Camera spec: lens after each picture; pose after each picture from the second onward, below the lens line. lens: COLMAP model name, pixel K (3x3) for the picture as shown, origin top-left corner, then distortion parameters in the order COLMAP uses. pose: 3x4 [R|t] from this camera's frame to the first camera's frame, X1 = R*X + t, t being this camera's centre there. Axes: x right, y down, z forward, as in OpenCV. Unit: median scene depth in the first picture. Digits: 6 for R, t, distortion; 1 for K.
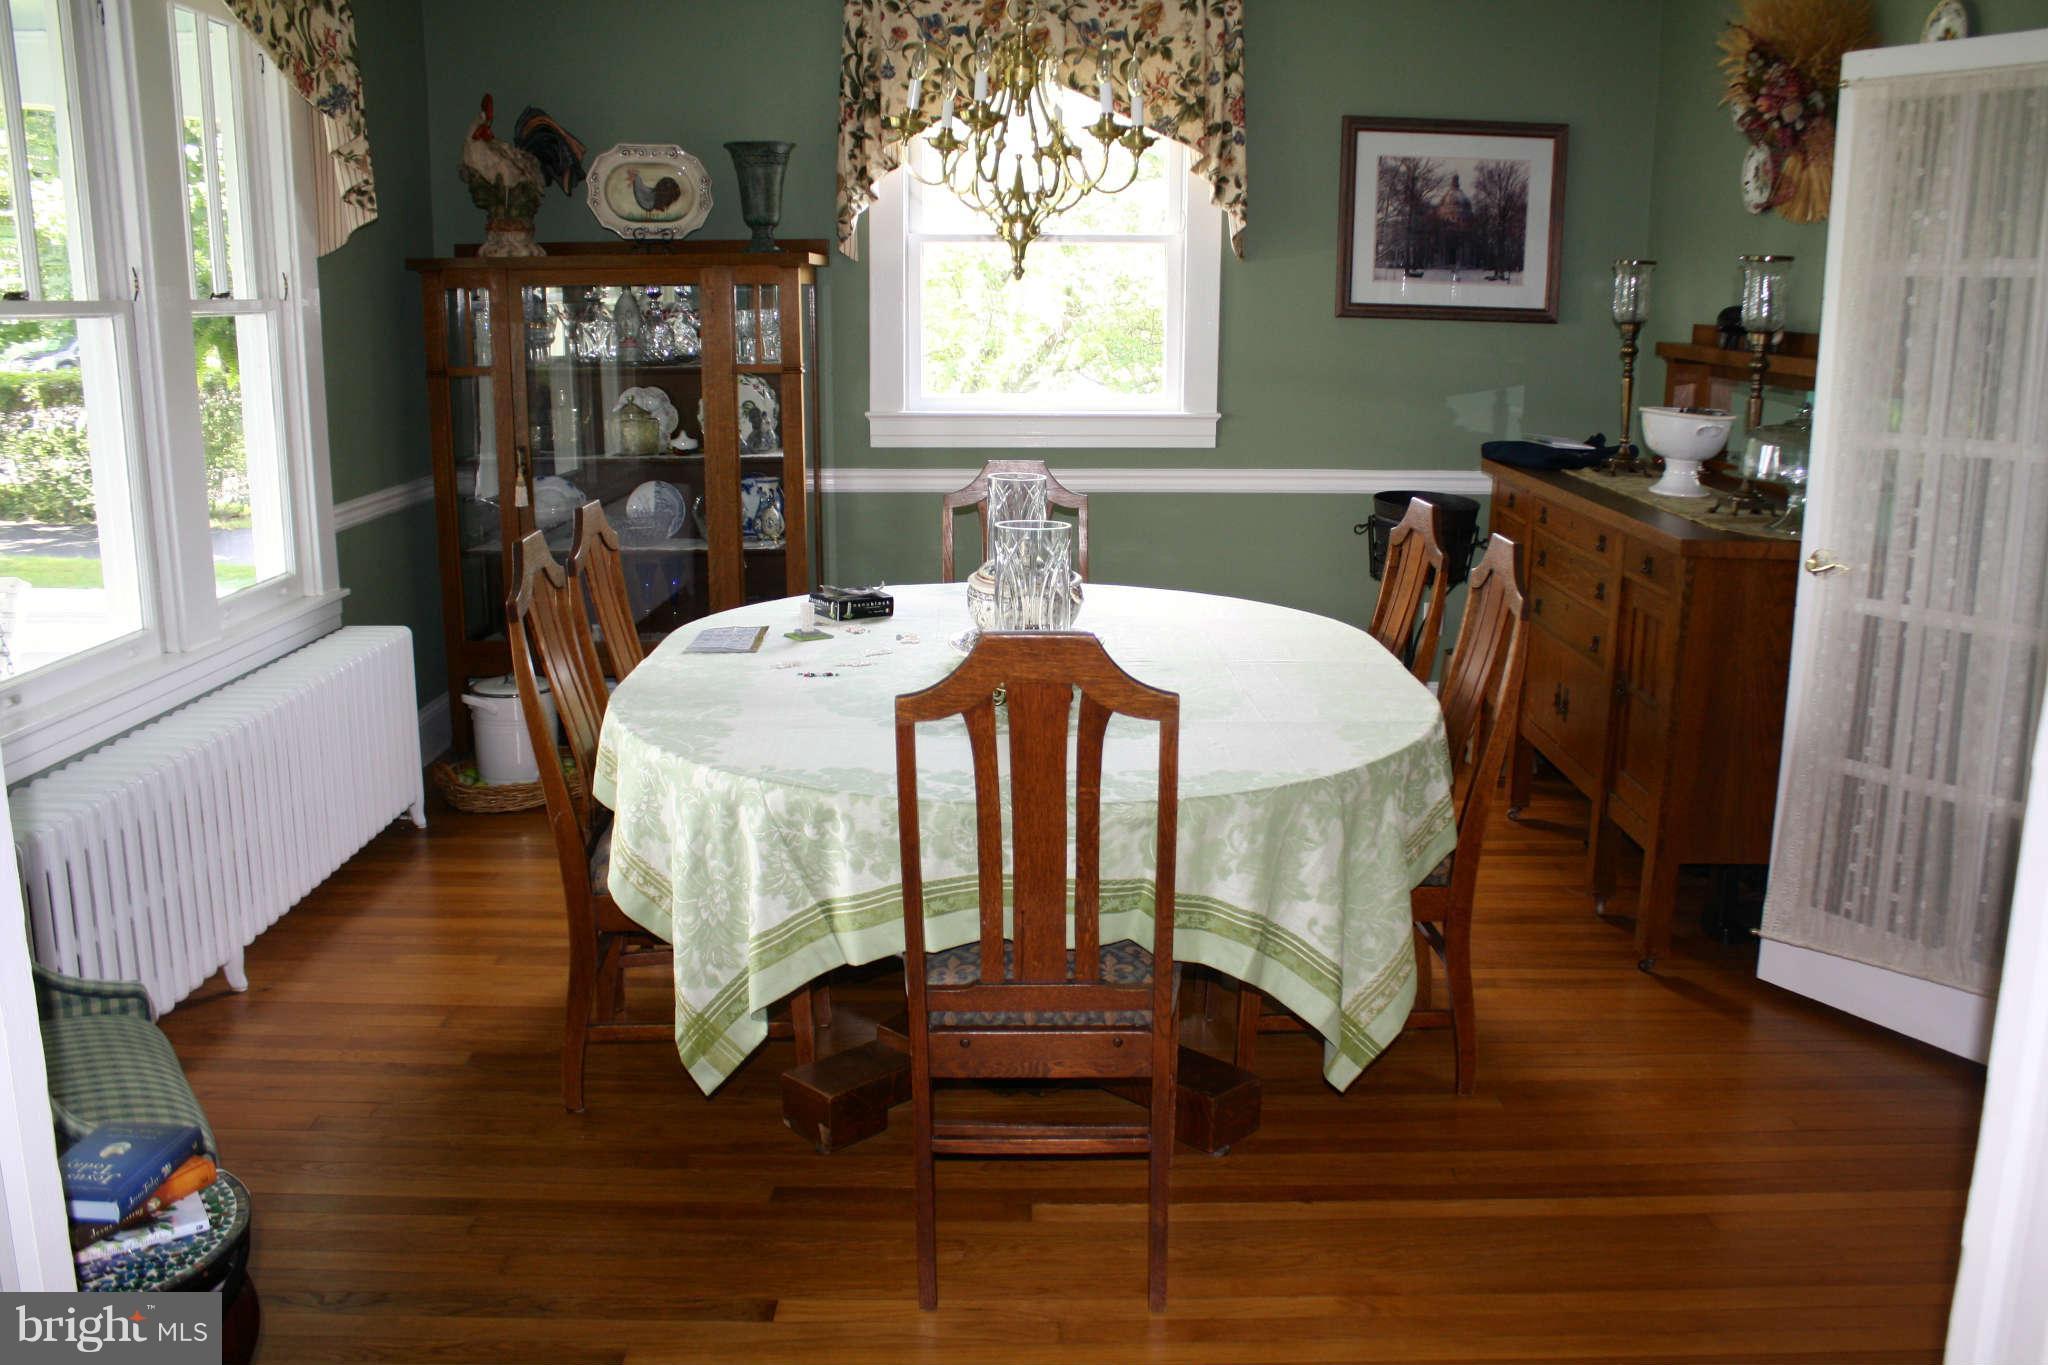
lens RADIAL K [[1778.6, 0, 1027.7], [0, 1778.6, 688.6], [0, 0, 1]] dist [-0.122124, 0.104492]
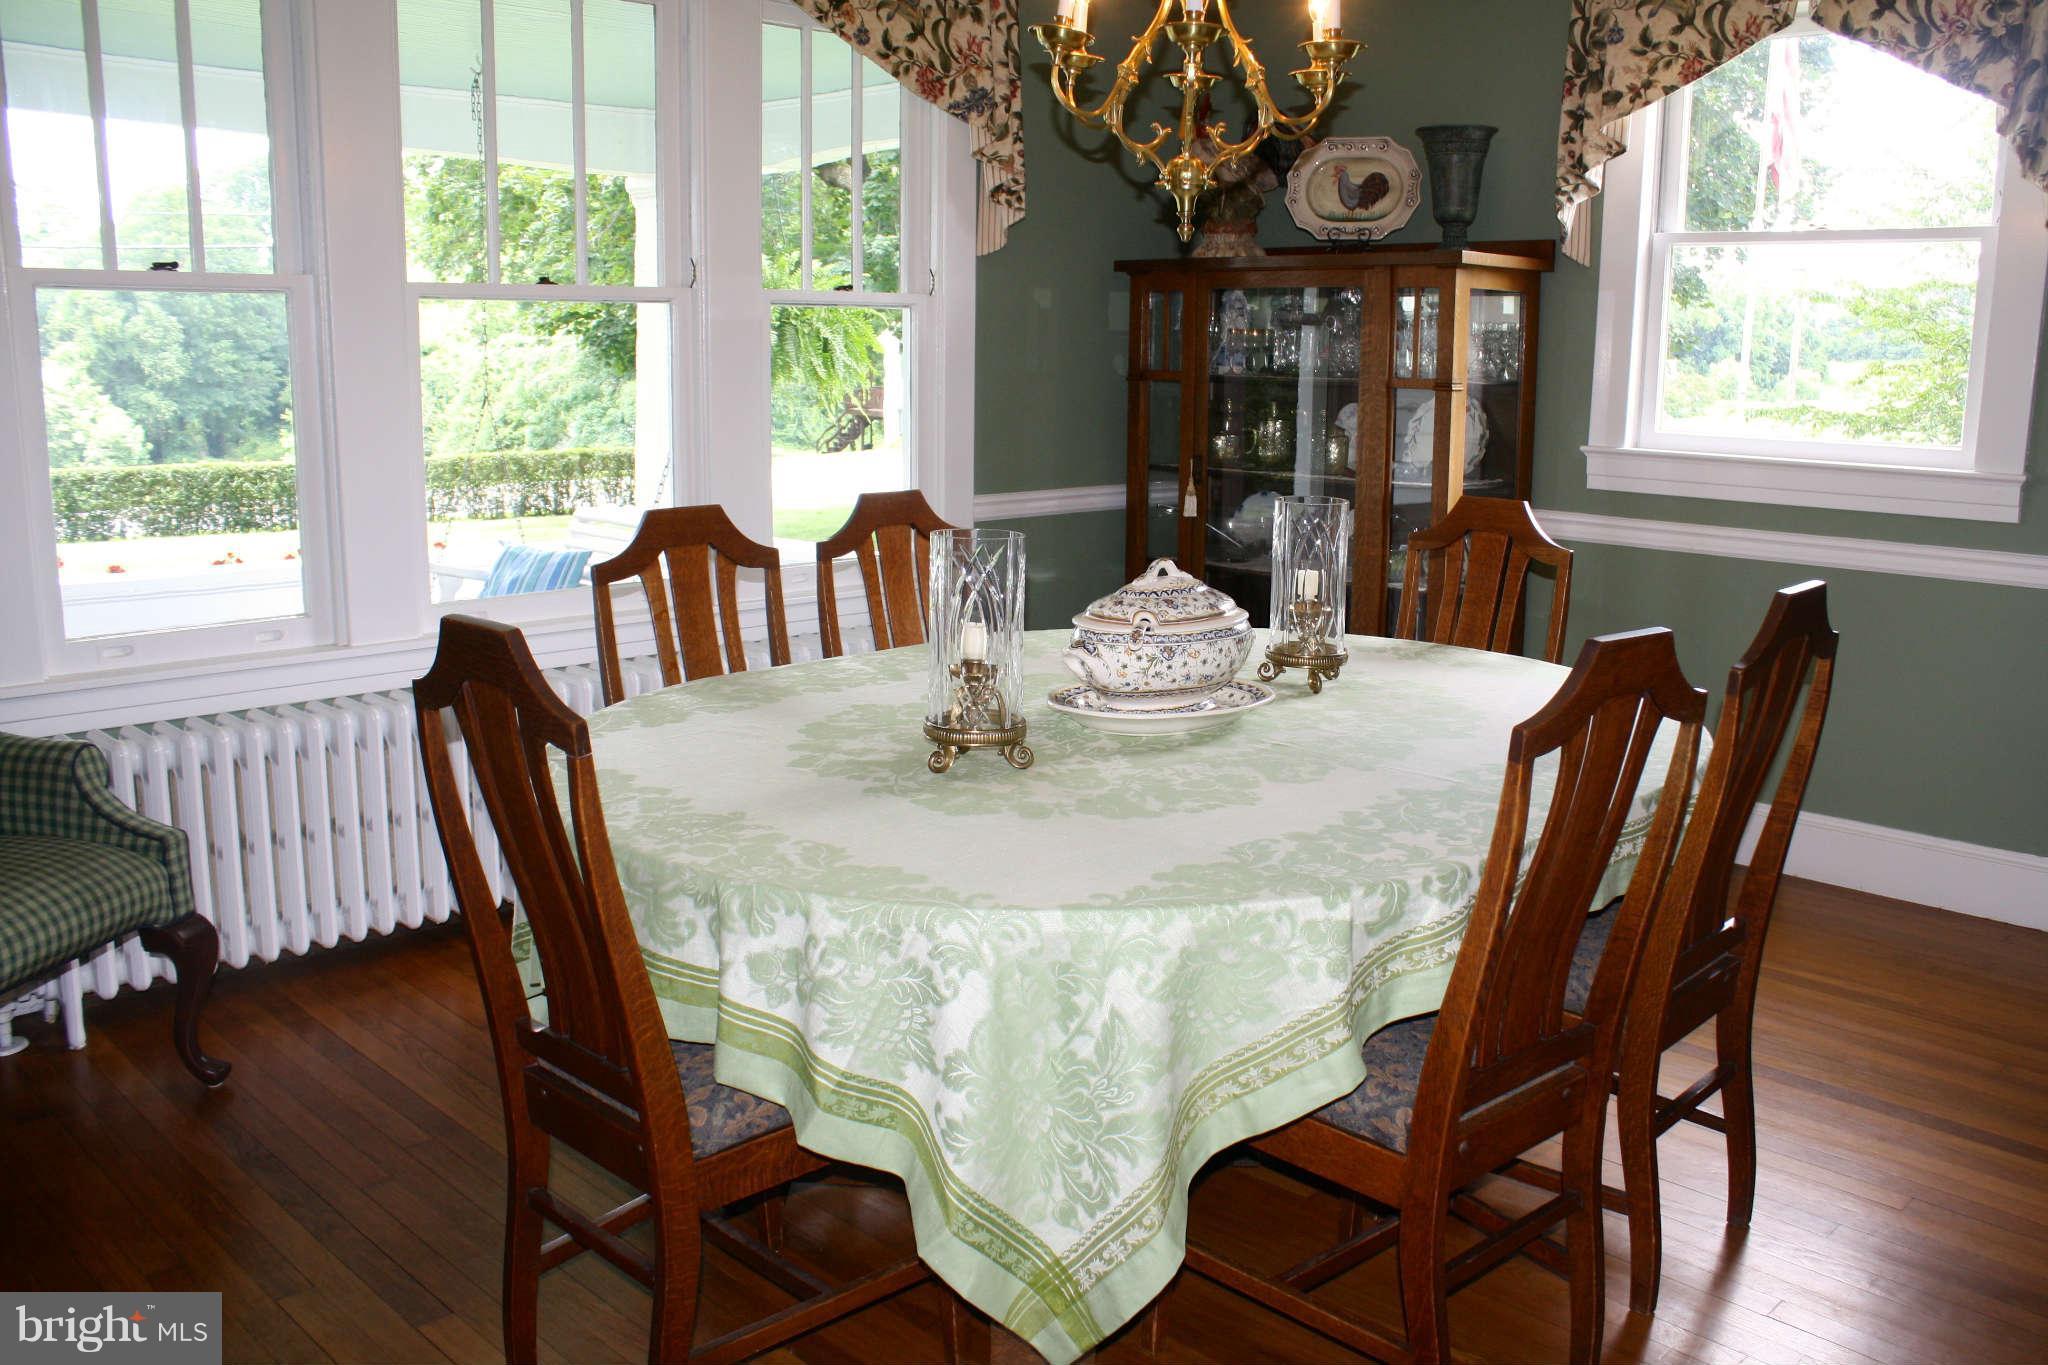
lens RADIAL K [[1778.6, 0, 1011.6], [0, 1778.6, 685.0], [0, 0, 1]] dist [-0.122124, 0.104492]
pose [[0.695018, 0.145320, -0.704153, 0.354030], [-0.169535, 0.984869, 0.035917, -0.031071], [0.698718, 0.094416, 0.709139, 0.254567]]
